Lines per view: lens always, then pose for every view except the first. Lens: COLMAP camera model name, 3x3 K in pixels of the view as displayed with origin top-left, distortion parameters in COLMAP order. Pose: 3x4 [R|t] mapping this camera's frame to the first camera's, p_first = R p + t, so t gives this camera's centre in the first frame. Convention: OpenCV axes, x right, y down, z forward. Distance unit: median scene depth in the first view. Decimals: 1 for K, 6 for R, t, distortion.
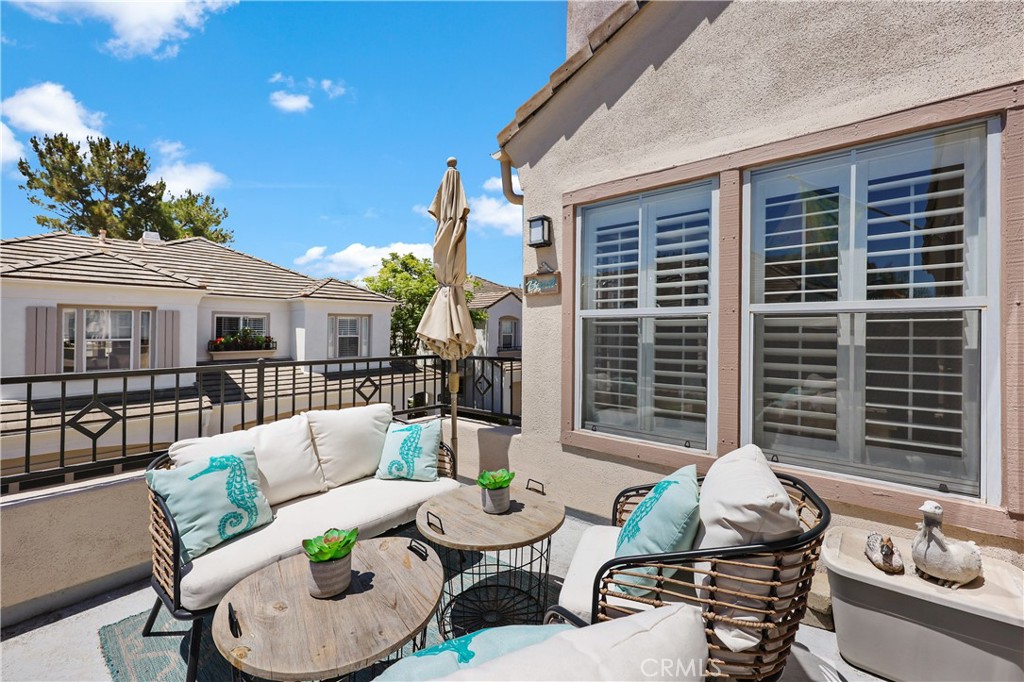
lens RADIAL K [[425.1, 0, 525.2], [0, 425.1, 339.6], [0, 0, 1]] dist [-0.001954, -0.000154]
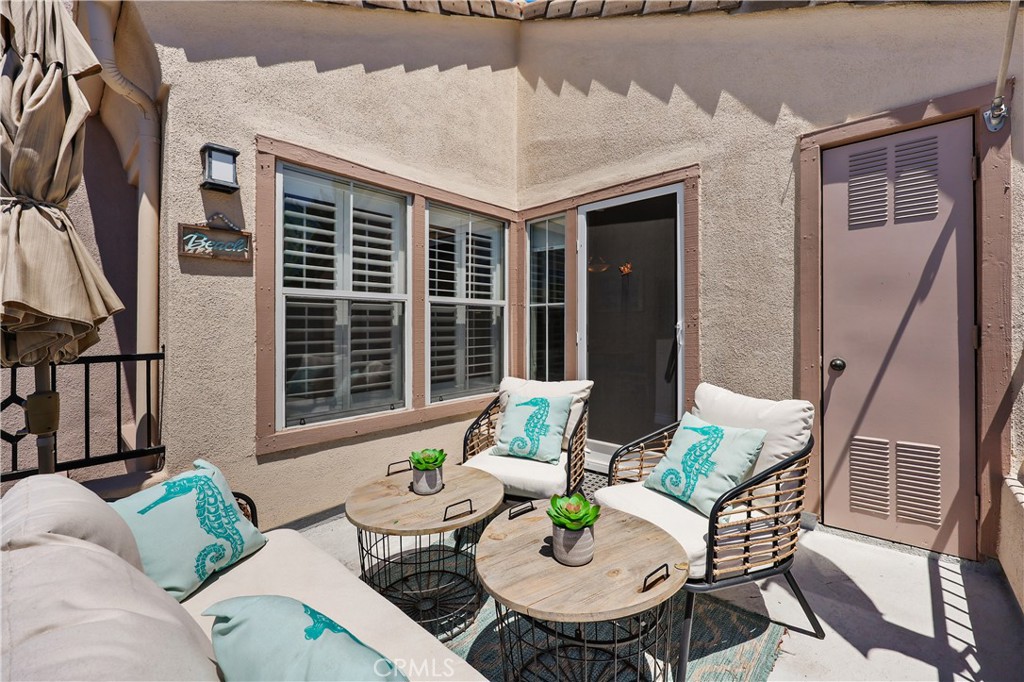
lens RADIAL K [[416.1, 0, 512.1], [0, 416.1, 332.9], [0, 0, 1]] dist [-0.003380, 0.000237]
pose [[0.044772, -0.036981, 0.998313, -0.713734], [0.000936, 0.999316, 0.036976, -0.008963], [-0.998997, -0.000721, 0.044776, 0.544871]]
